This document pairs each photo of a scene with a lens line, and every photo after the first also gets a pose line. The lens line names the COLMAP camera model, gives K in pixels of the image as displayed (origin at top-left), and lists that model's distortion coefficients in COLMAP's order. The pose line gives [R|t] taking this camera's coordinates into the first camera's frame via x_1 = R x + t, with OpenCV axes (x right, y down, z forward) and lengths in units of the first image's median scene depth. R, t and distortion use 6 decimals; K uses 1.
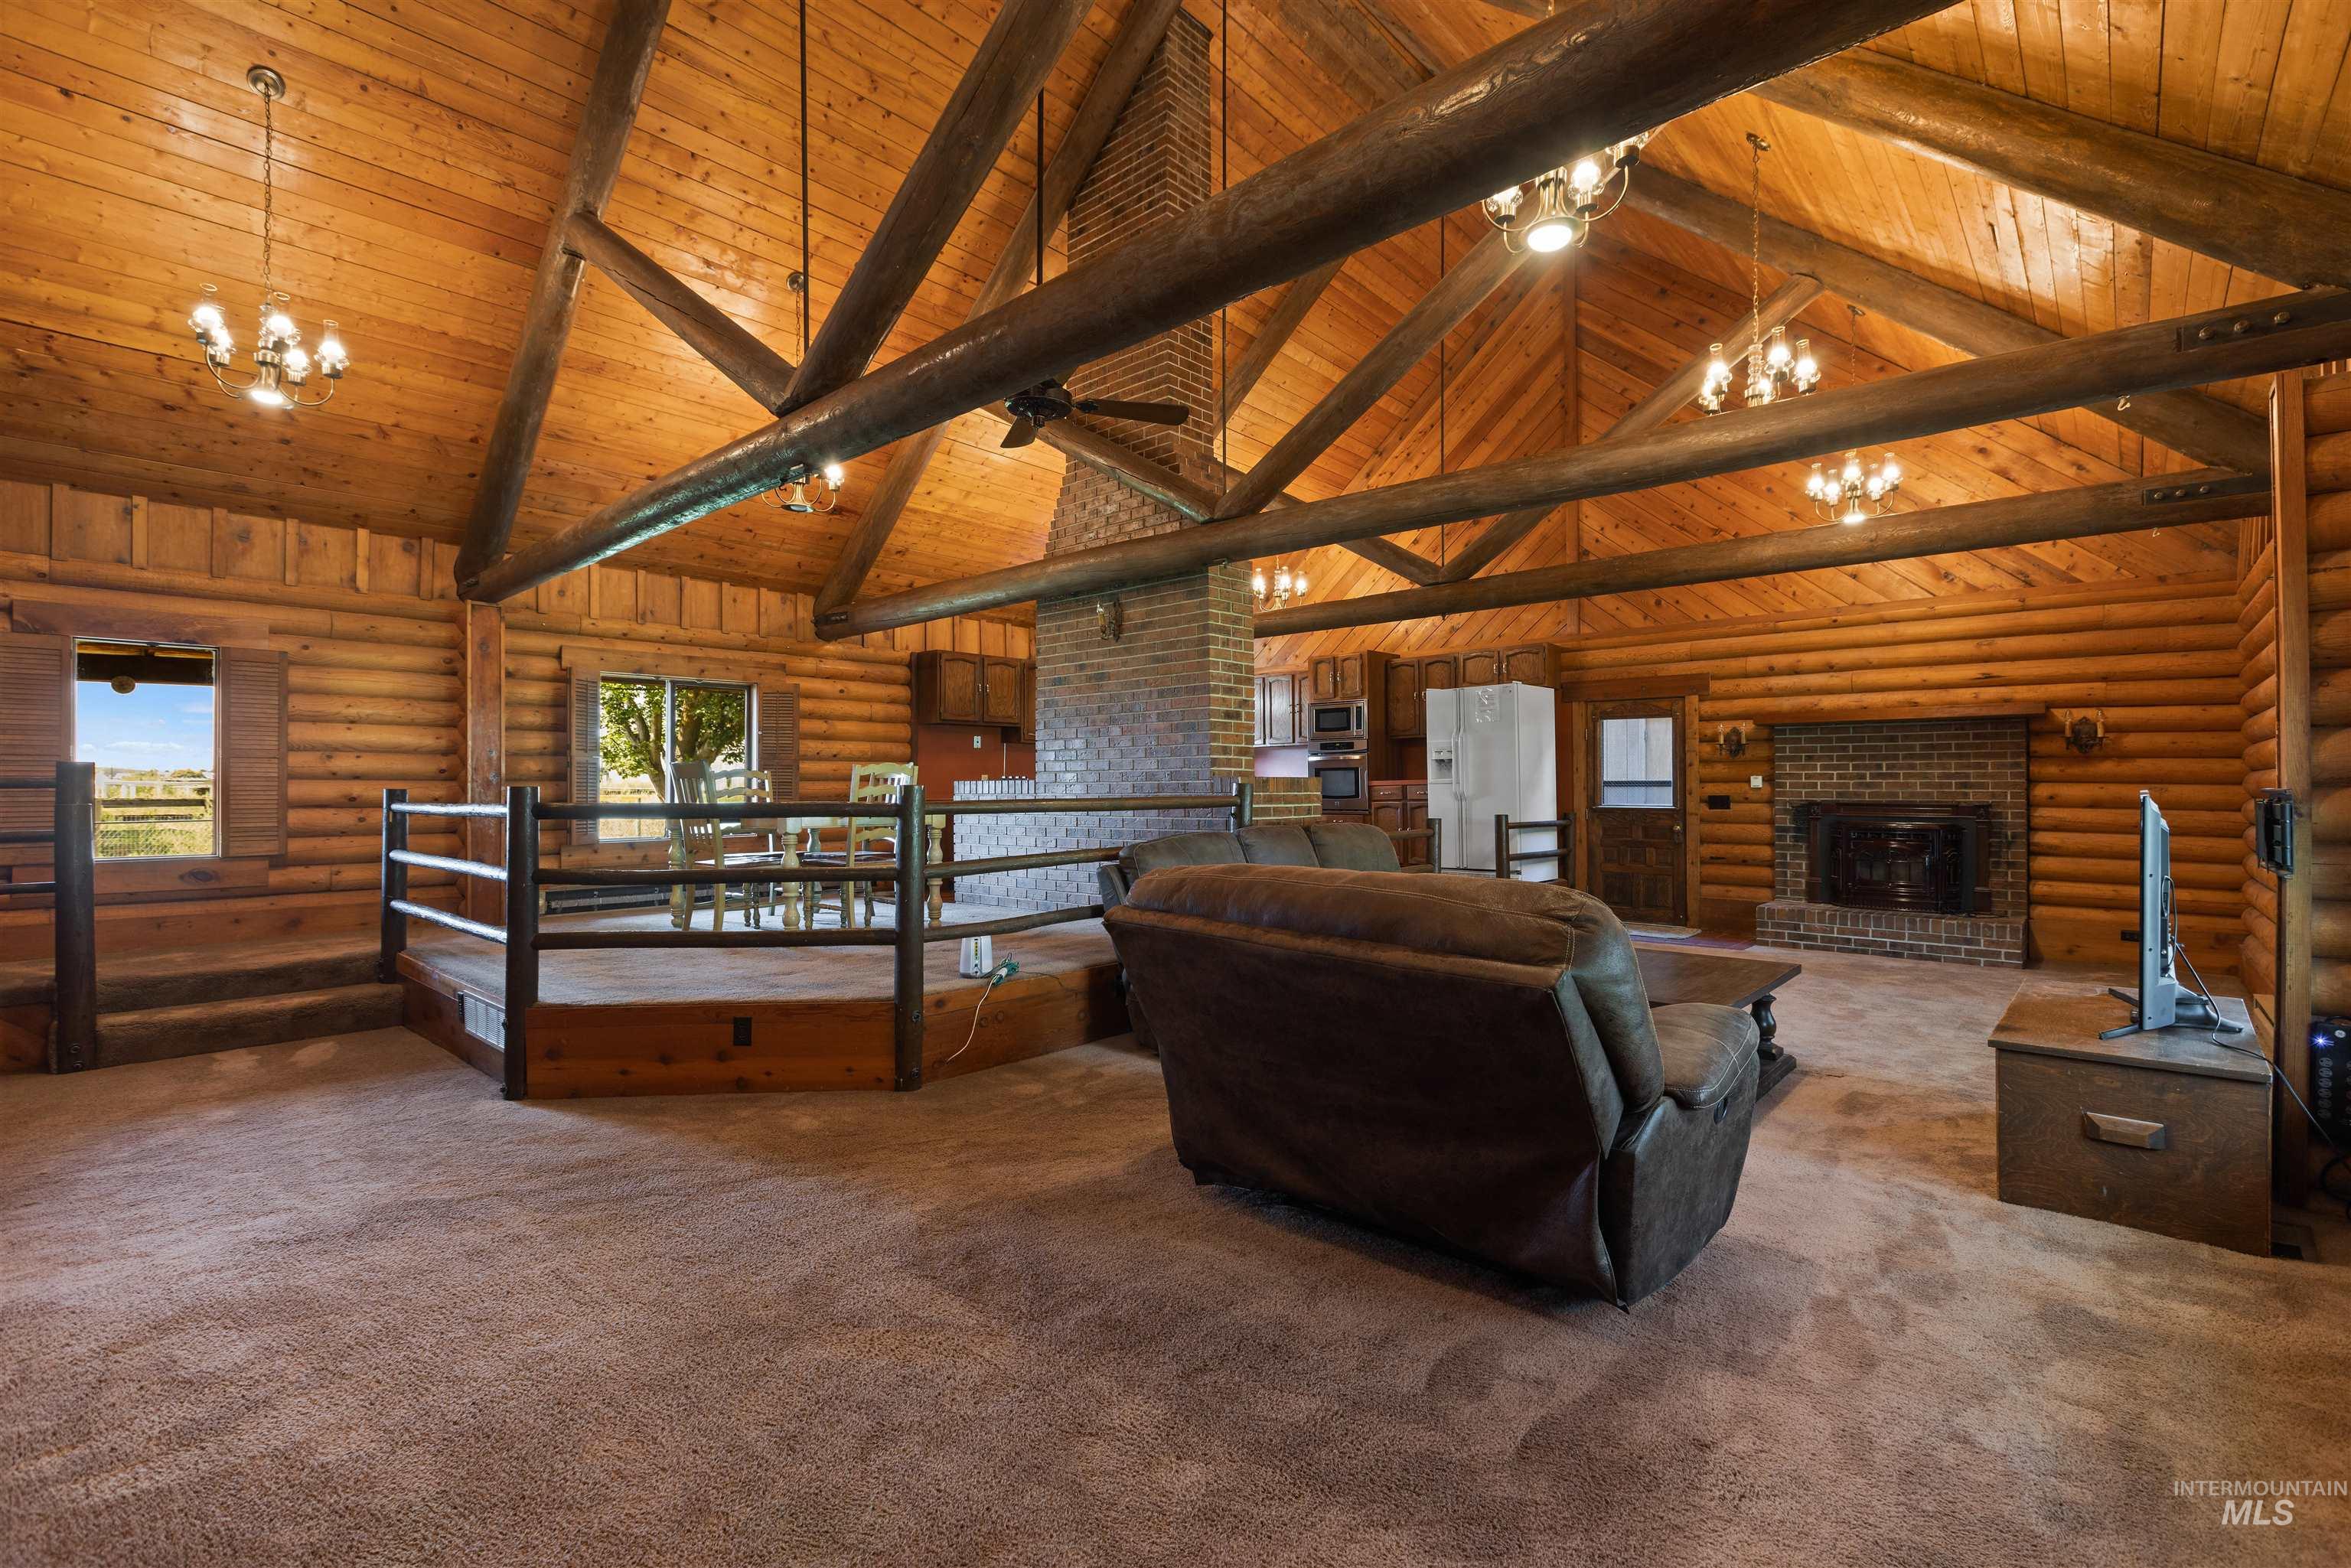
lens RADIAL K [[1067.9, 0, 1139.4], [0, 1067.9, 806.3], [0, 0, 1]] dist [-0.000017, 0.000237]
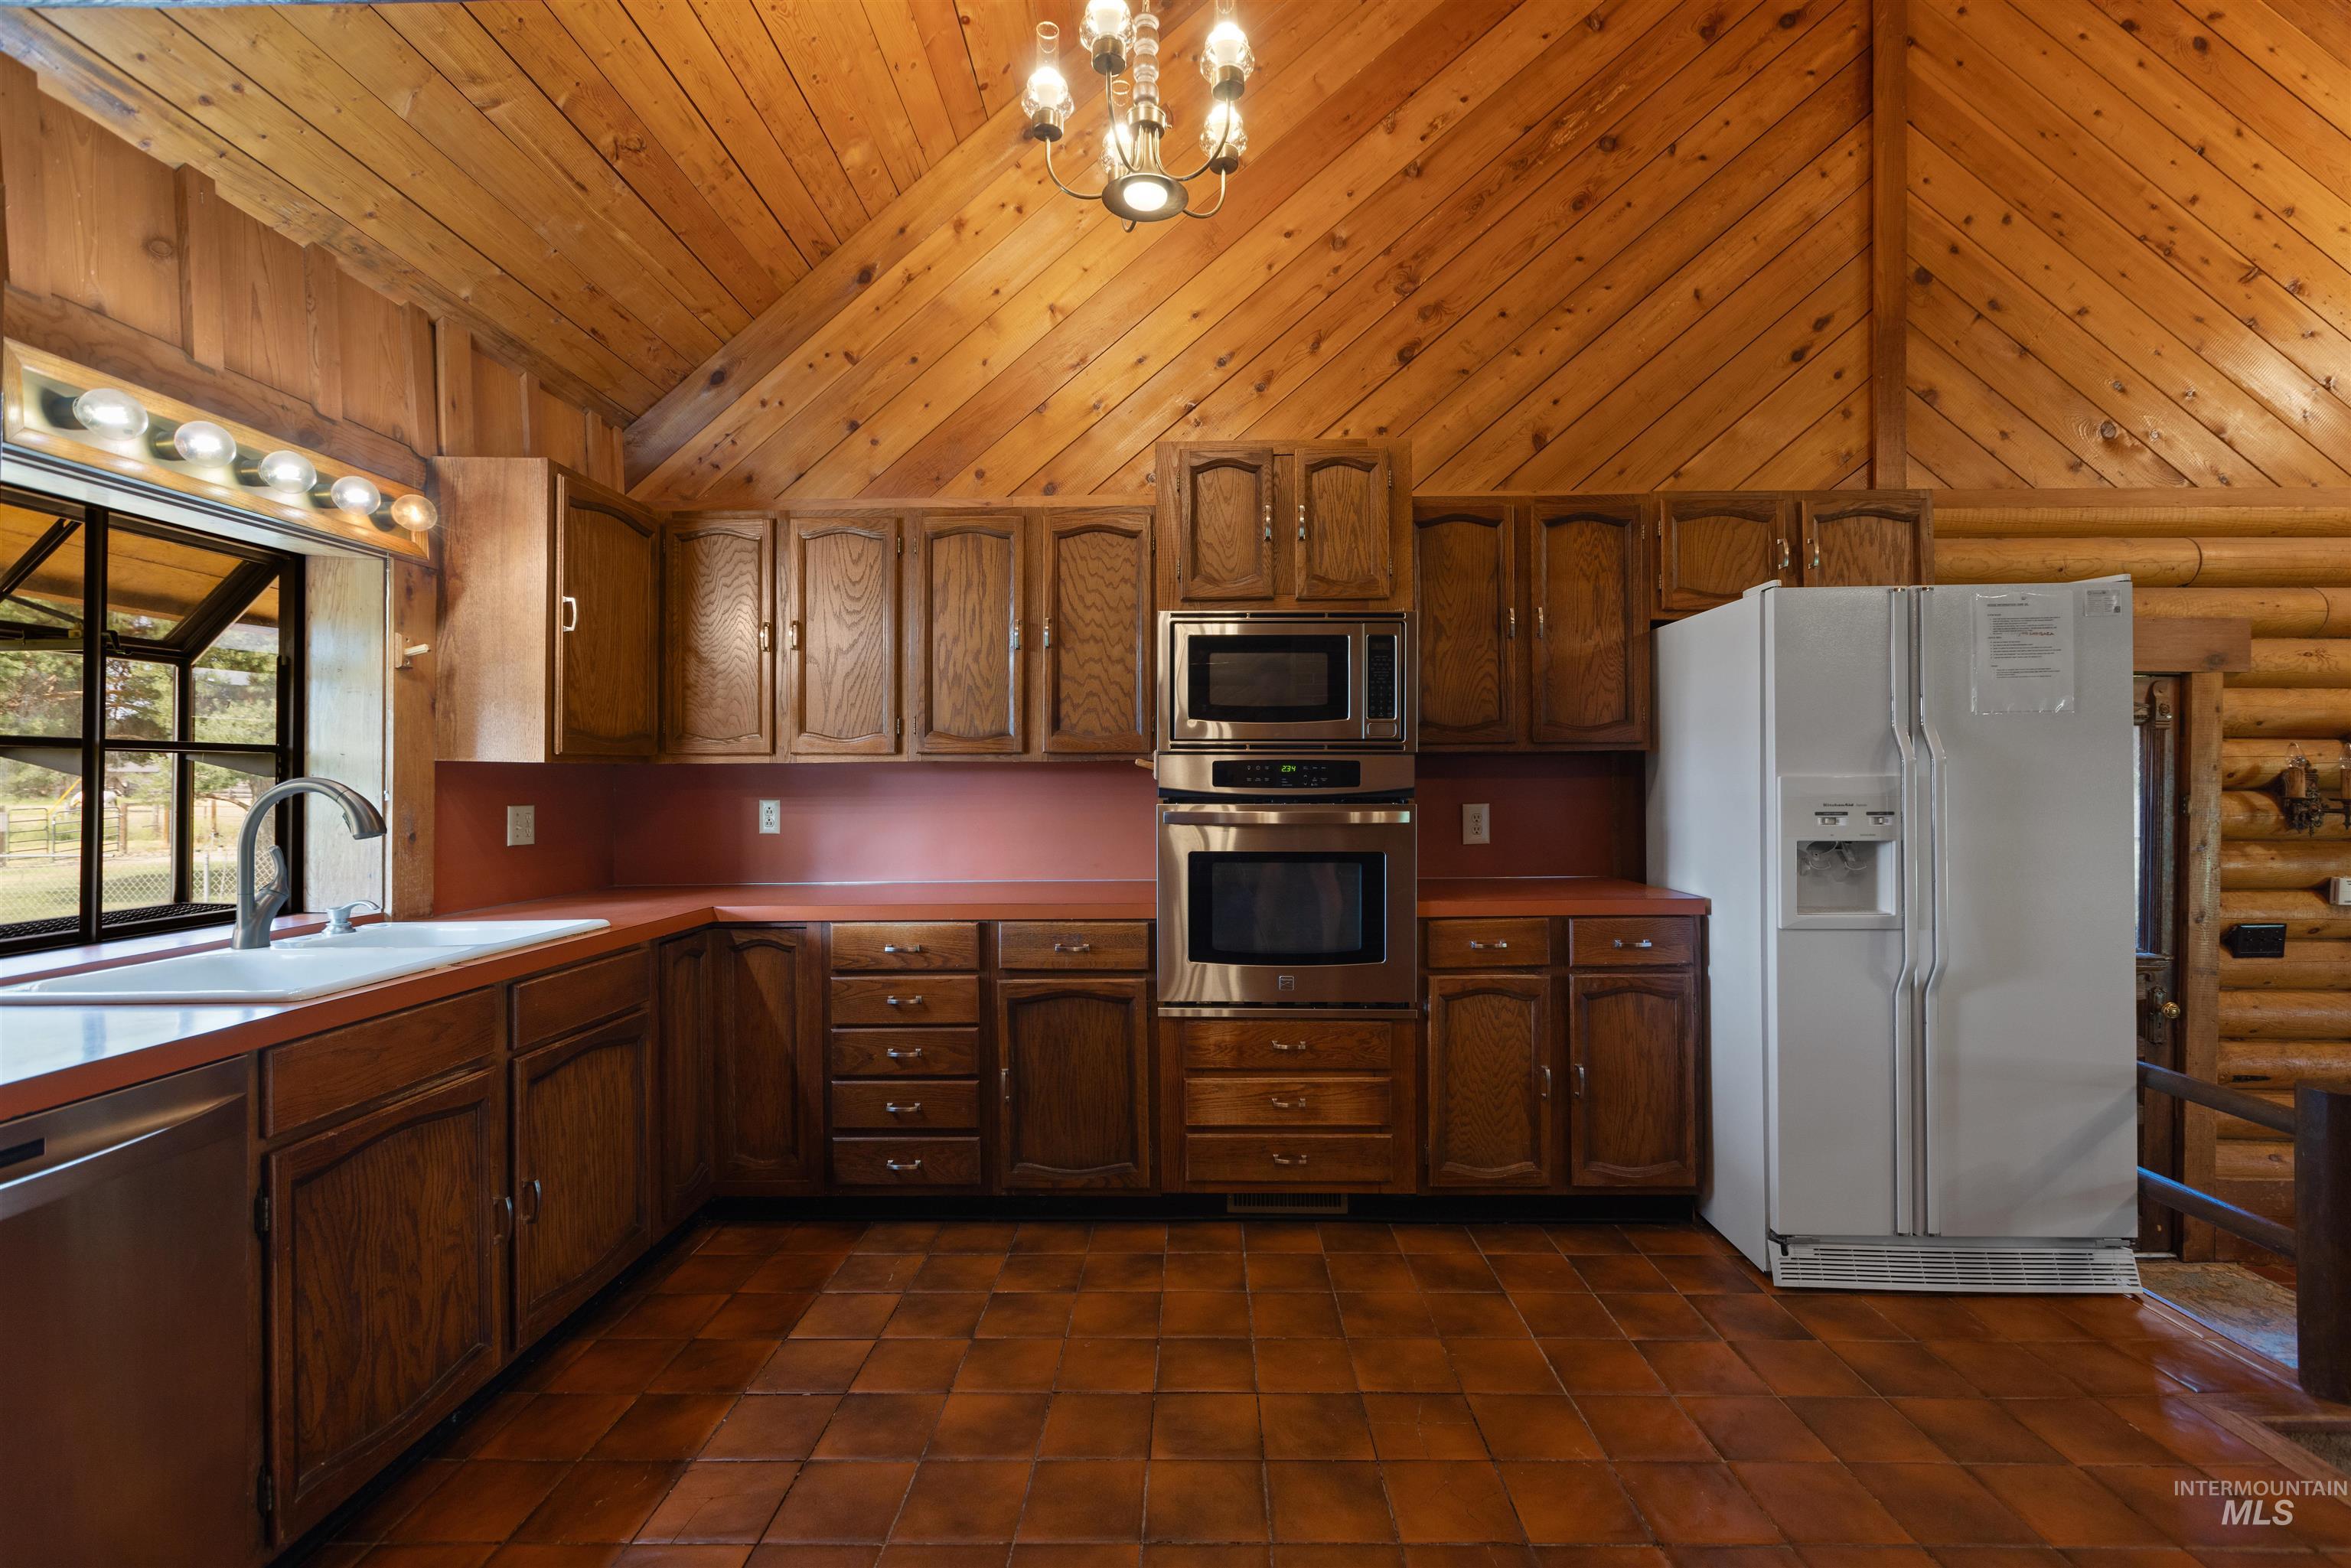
lens RADIAL K [[1114.6, 0, 1193.6], [0, 1114.6, 782.6], [0, 0, 1]] dist [0.001458, -0.000533]
pose [[0.723061, 0.007091, 0.690747, -0.031796], [0.008423, 0.999782, -0.019080, -0.050036], [-0.690733, 0.019614, 0.722844, 0.824296]]
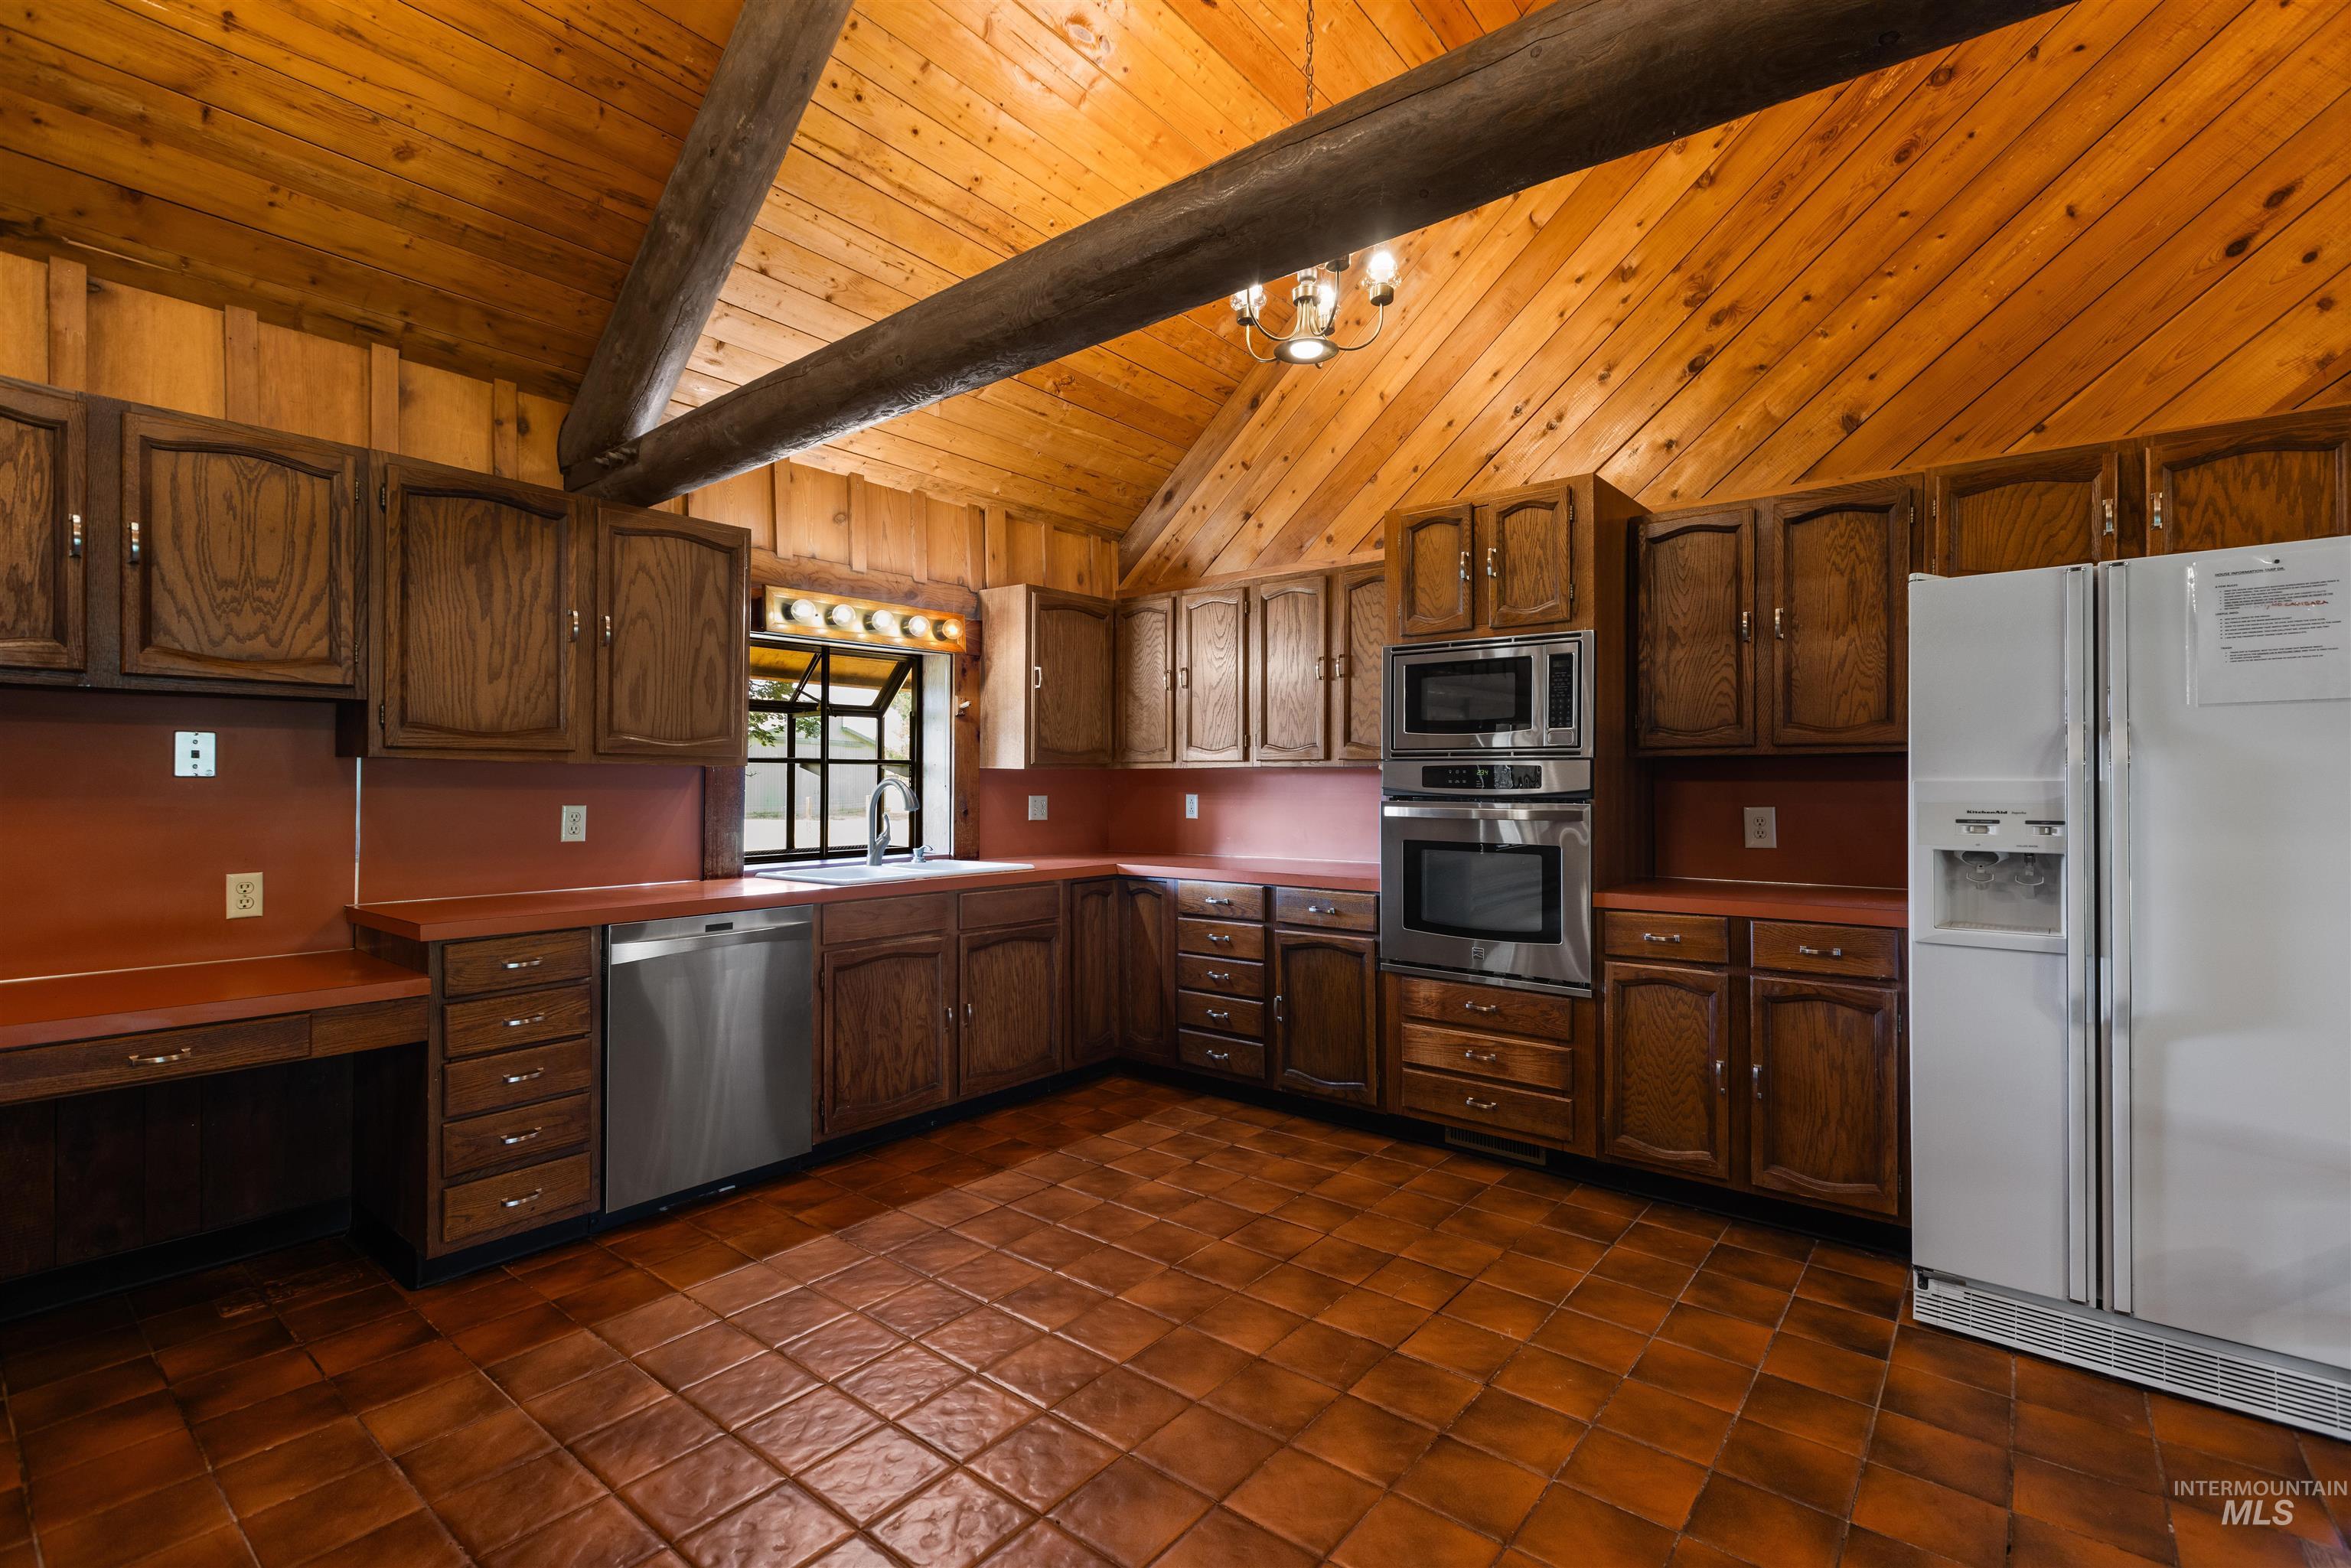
lens RADIAL K [[1134.9, 0, 1116.3], [0, 1134.9, 781.4], [0, 0, 1]] dist [-0.000566, -0.000698]
pose [[0.999196, 0.011545, 0.038392, 0.062246], [-0.010856, 0.999777, -0.018105, -0.048672], [-0.038593, 0.017674, 0.999099, 0.671779]]
